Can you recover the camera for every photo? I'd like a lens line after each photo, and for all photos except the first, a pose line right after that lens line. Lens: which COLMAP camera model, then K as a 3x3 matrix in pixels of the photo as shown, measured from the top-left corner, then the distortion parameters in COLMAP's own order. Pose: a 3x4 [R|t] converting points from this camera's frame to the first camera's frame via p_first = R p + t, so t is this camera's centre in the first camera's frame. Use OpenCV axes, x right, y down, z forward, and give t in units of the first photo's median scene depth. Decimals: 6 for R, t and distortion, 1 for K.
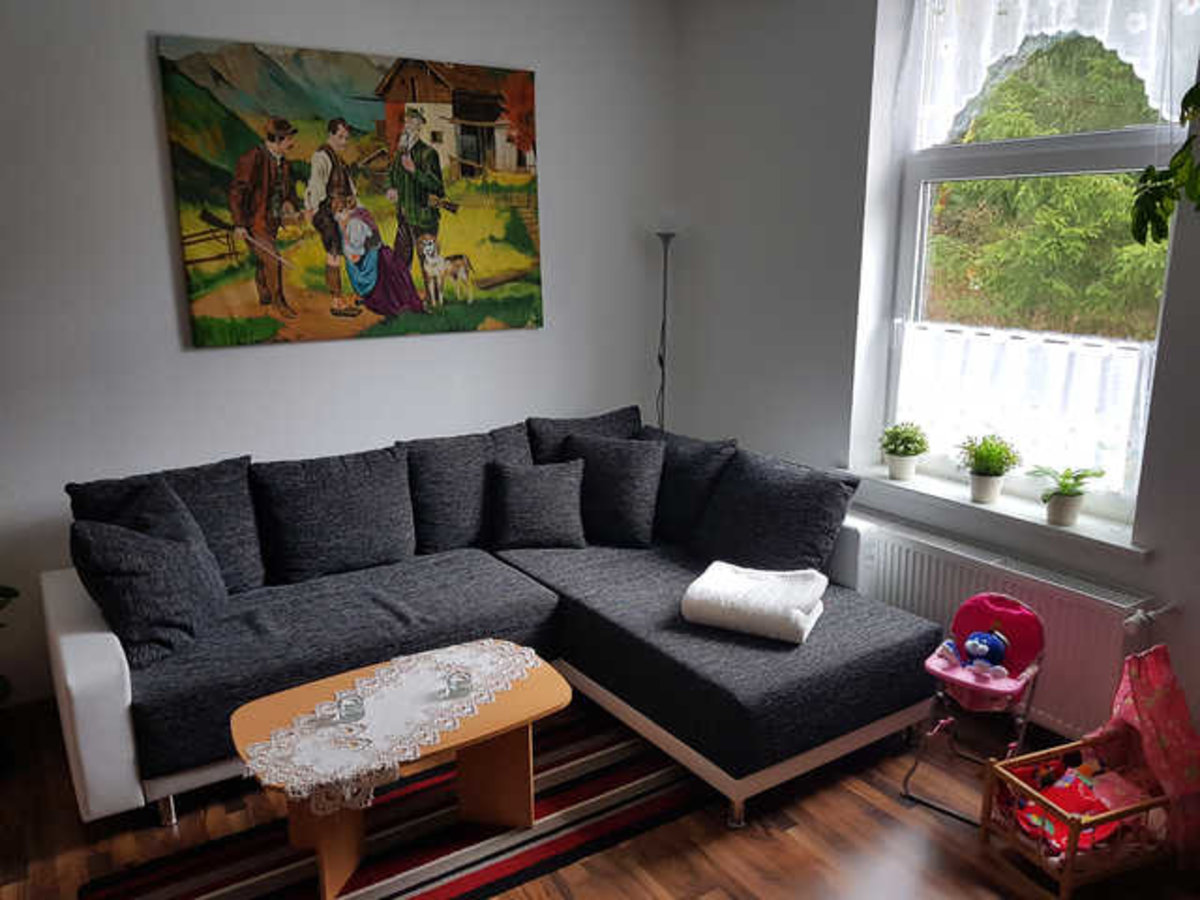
lens RADIAL K [[942.0, 0, 614.6], [0, 942.0, 453.3], [0, 0, 1]] dist [0.051726, -0.118249]
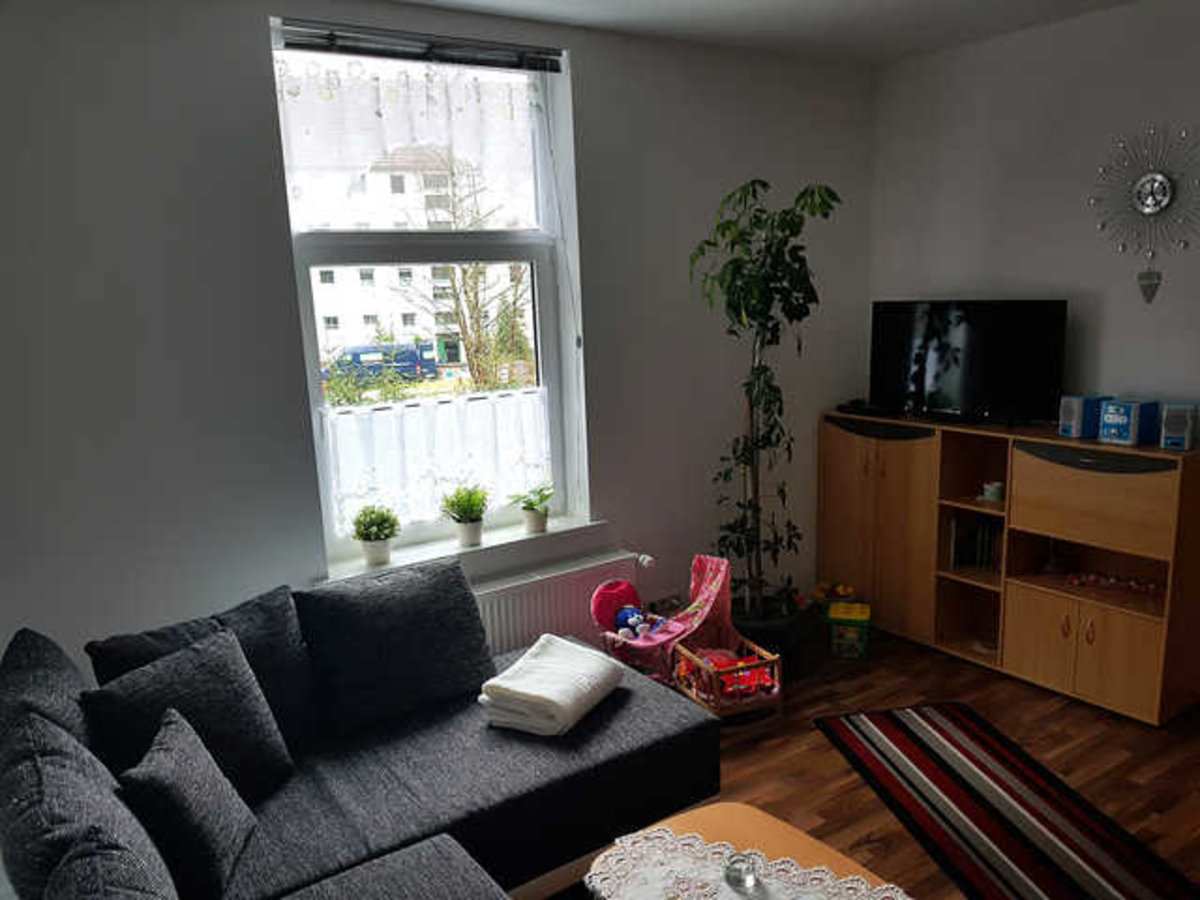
lens RADIAL K [[942.0, 0, 614.6], [0, 942.0, 453.3], [0, 0, 1]] dist [0.051726, -0.118249]
pose [[-0.021549, -0.182399, 0.982988, -0.644692], [0.266859, 0.946495, 0.181478, -0.193544], [-0.963495, 0.266230, 0.028279, 0.705246]]
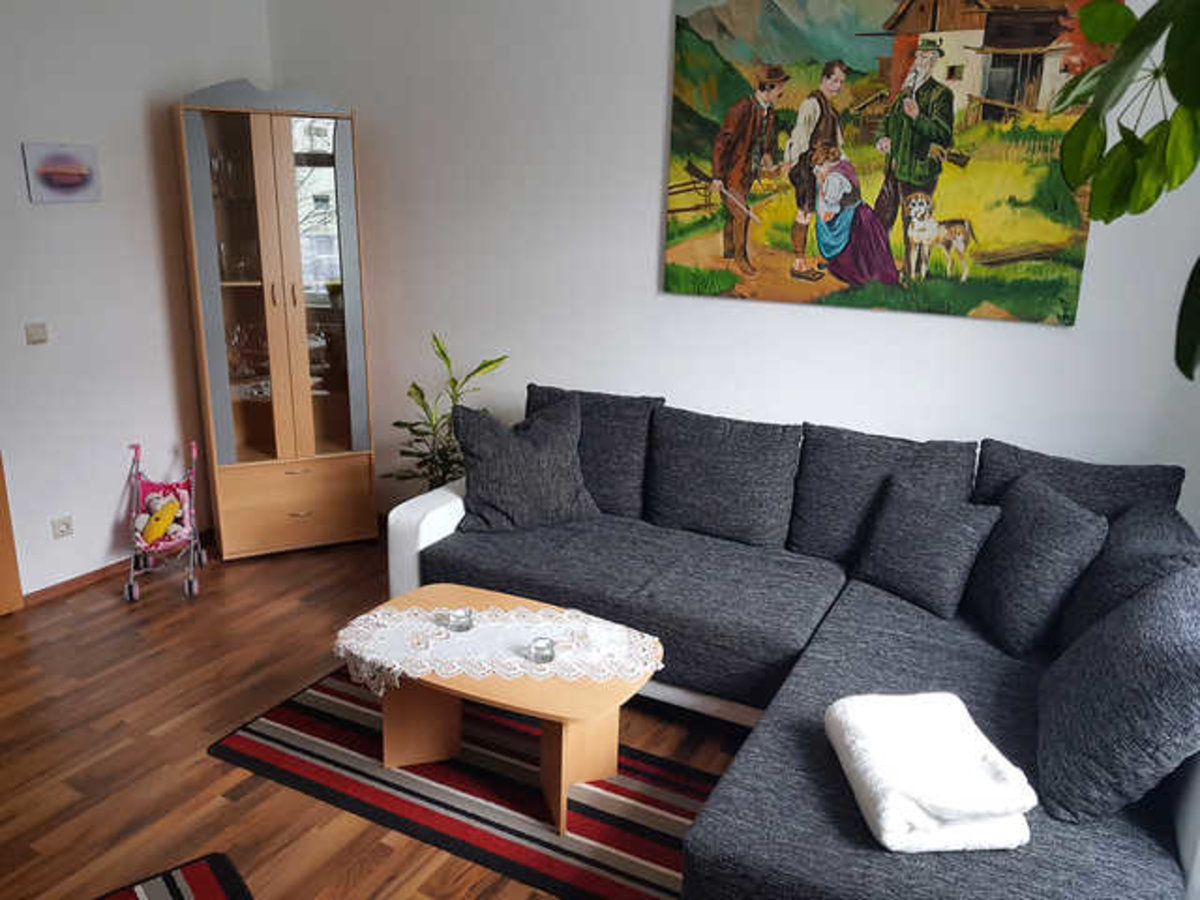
lens RADIAL K [[942.0, 0, 614.6], [0, 942.0, 453.3], [0, 0, 1]] dist [0.051726, -0.118249]
pose [[0.485585, 0.250446, -0.837546, 0.449252], [-0.233110, 0.960488, 0.152058, -0.079534], [0.842536, 0.121403, 0.524780, 0.384813]]
